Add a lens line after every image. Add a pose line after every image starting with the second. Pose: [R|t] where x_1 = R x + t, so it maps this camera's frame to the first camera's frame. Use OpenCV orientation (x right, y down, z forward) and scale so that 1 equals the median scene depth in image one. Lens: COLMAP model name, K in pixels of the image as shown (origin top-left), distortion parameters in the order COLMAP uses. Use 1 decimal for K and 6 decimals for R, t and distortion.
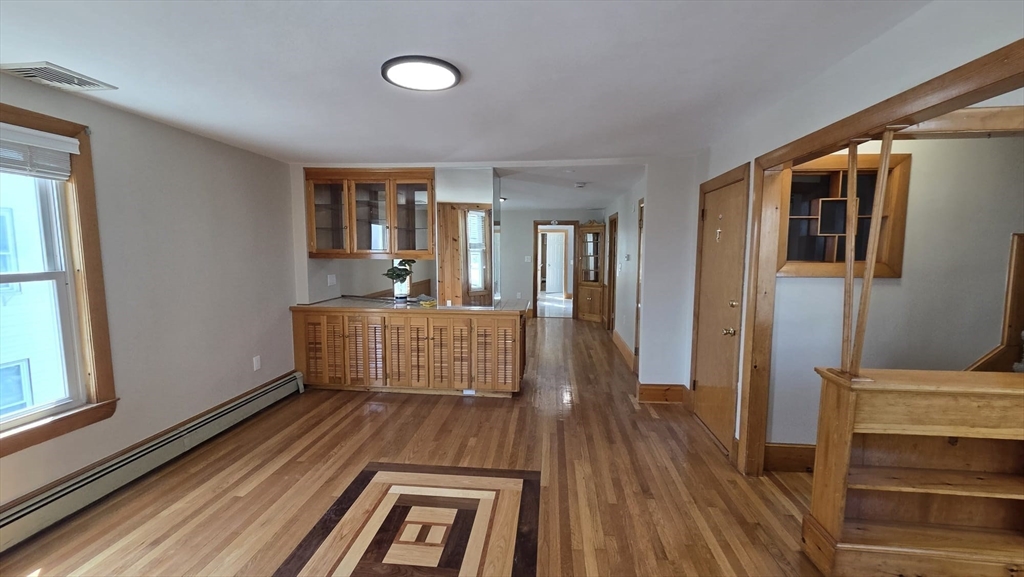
lens RADIAL K [[418.8, 0, 508.1], [0, 418.8, 290.4], [0, 0, 1]] dist [-0.000444, -0.000841]
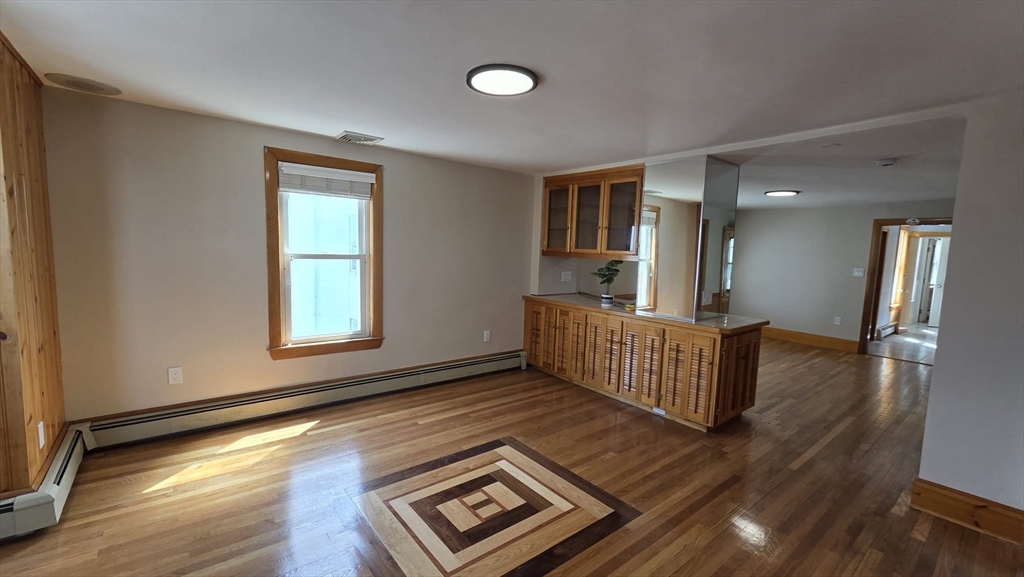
lens RADIAL K [[418.8, 0, 508.5], [0, 418.8, 290.6], [0, 0, 1]] dist [-0.000444, -0.000841]
pose [[0.701178, 0.091667, -0.707069, 0.563479], [-0.101555, 0.994430, 0.028213, -0.009424], [0.705717, 0.052024, 0.706582, 0.250917]]
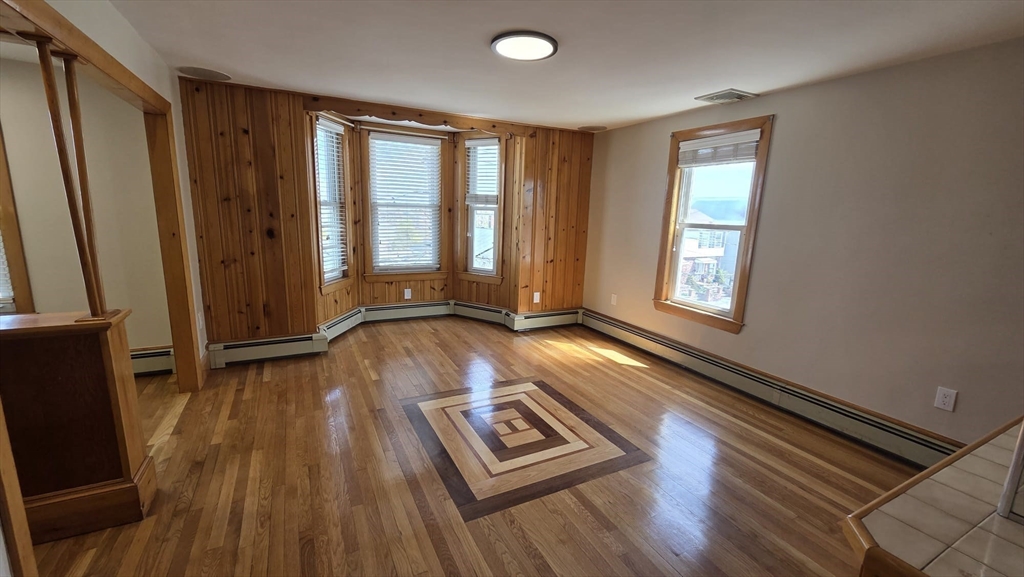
lens RADIAL K [[418.8, 0, 510.5], [0, 418.8, 288.2], [0, 0, 1]] dist [-0.000444, -0.000841]
pose [[-0.839567, 0.072414, -0.538408, 0.456373], [-0.084344, 0.961683, 0.260866, -0.157491], [0.536668, 0.264426, -0.801290, 1.907068]]
